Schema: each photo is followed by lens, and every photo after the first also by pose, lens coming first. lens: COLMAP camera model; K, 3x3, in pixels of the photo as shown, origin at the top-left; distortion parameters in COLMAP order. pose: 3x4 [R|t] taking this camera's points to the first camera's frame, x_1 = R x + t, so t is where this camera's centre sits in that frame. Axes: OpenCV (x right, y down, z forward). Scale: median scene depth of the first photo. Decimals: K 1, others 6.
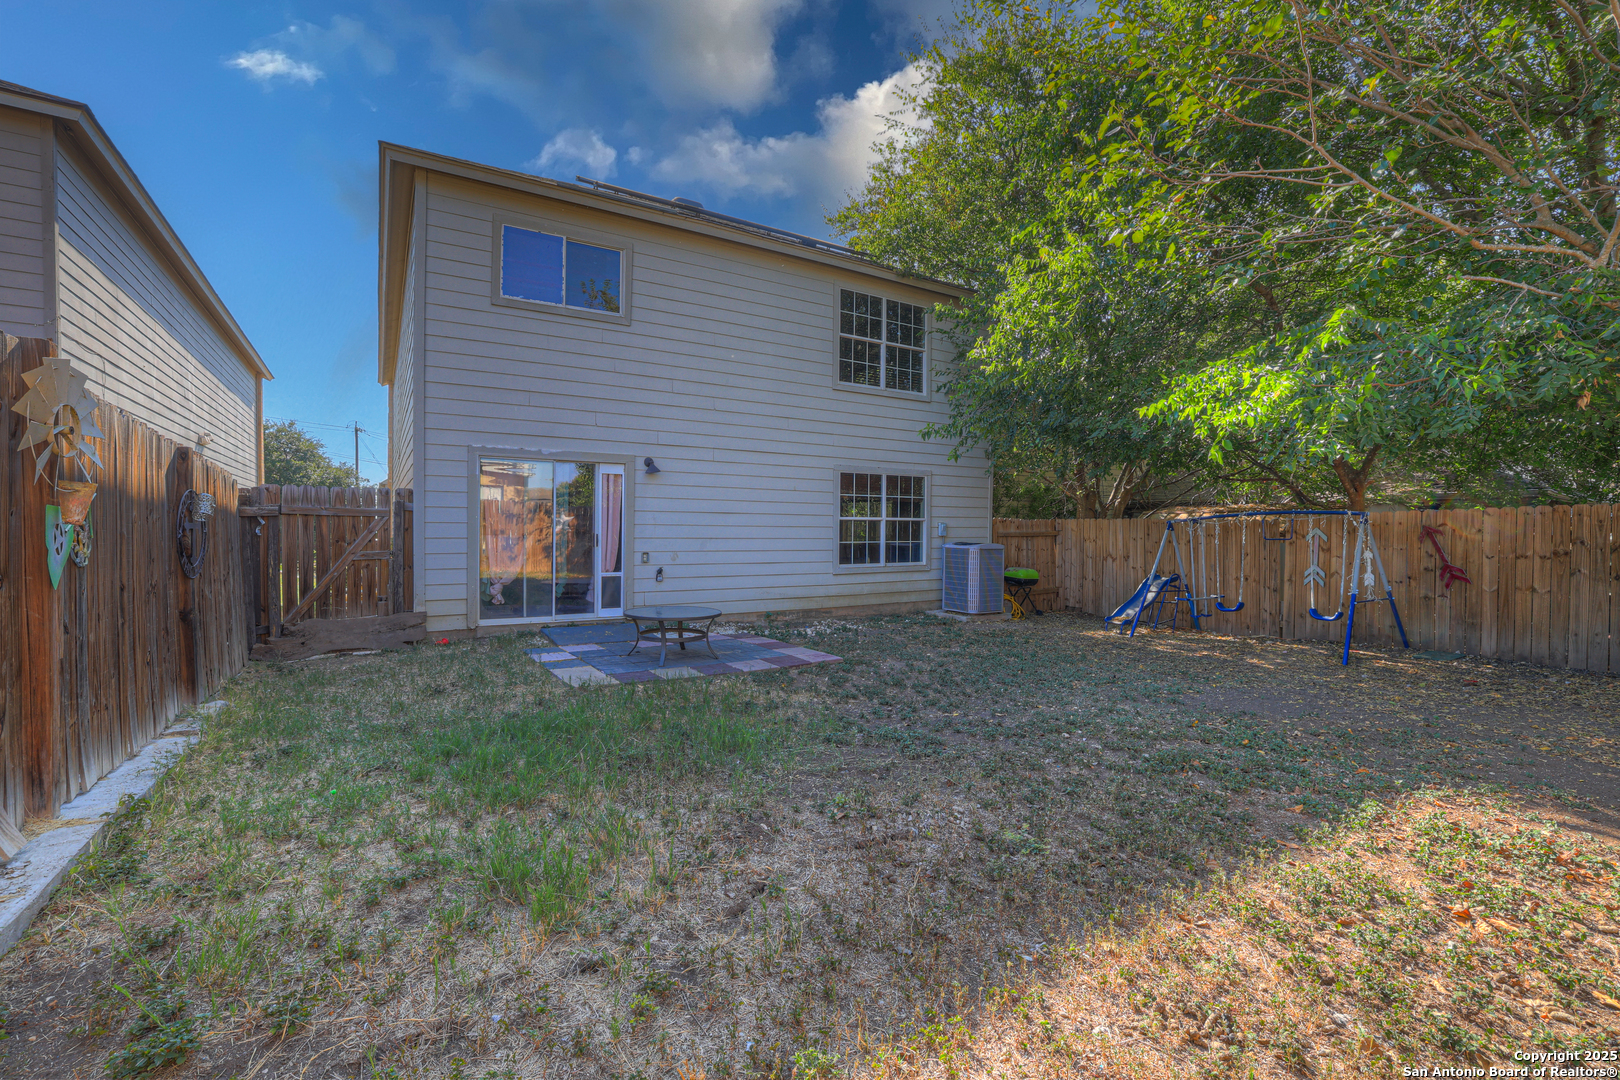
lens RADIAL K [[701.5, 0, 810.1], [0, 701.5, 543.5], [0, 0, 1]] dist [-0.001866, 0.000011]
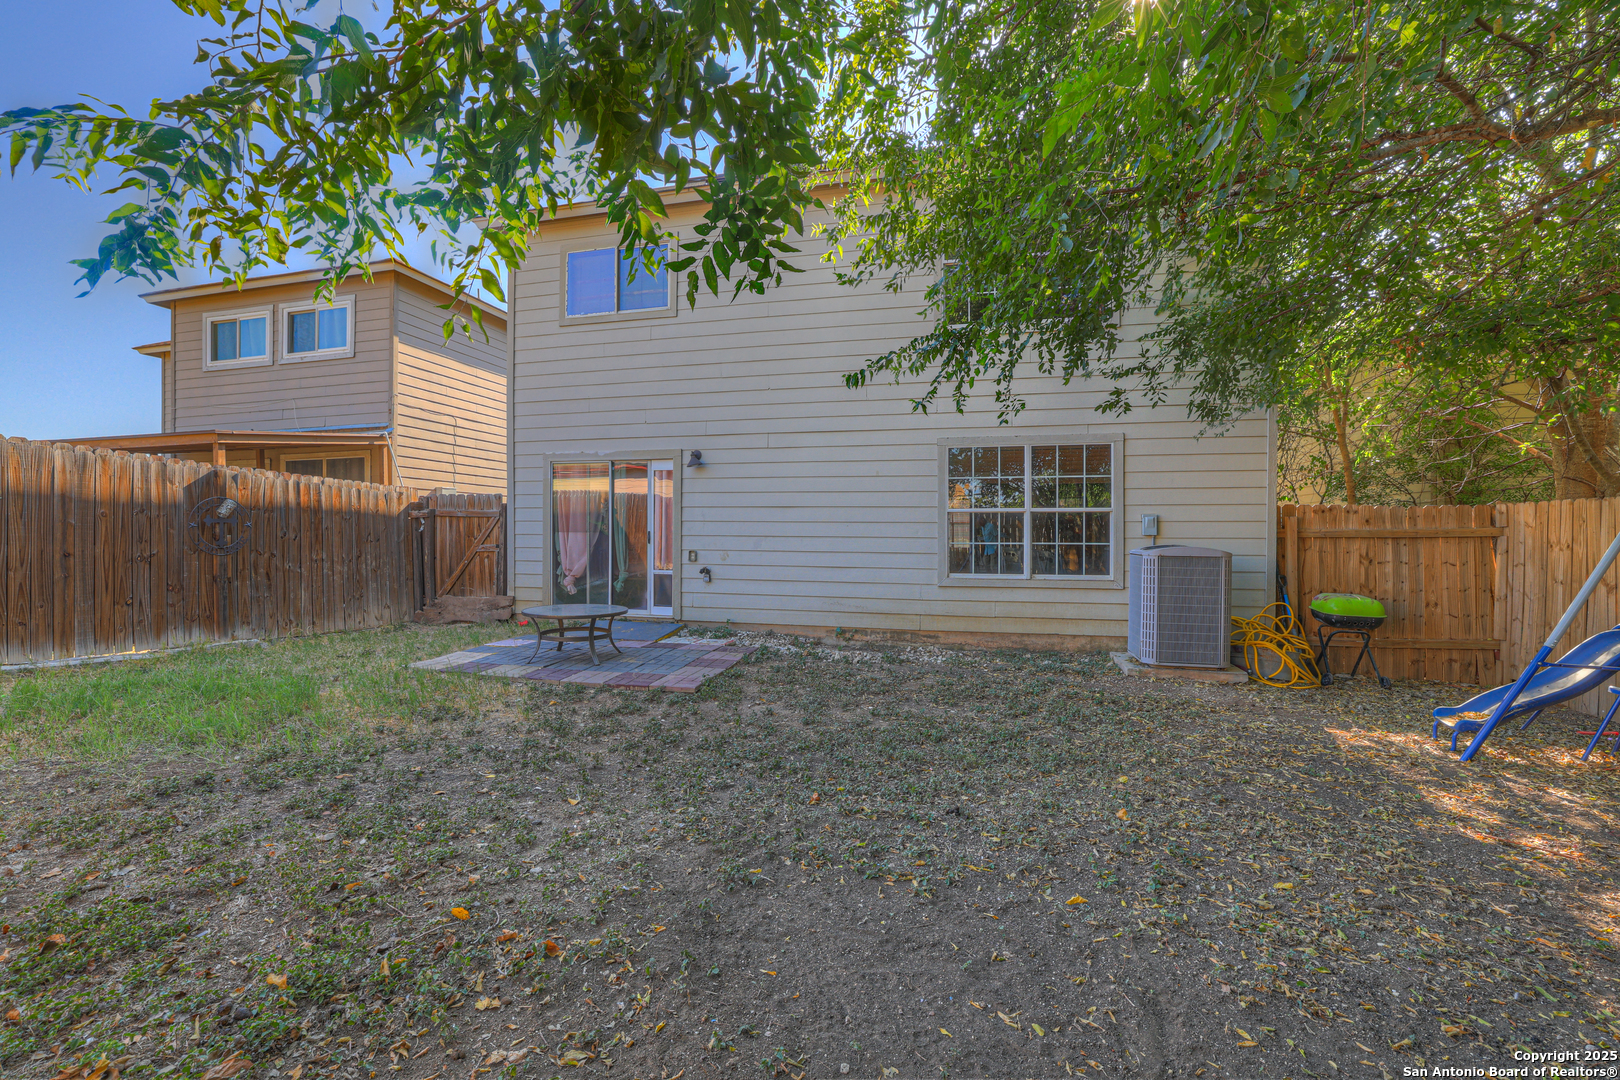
lens RADIAL K [[701.5, 0, 807.8], [0, 701.5, 532.1], [0, 0, 1]] dist [-0.001866, 0.000011]
pose [[0.690003, 0.001588, -0.723805, 0.479815], [-0.011923, 0.999887, -0.009173, -0.004765], [0.723708, 0.014959, 0.689944, 0.393106]]
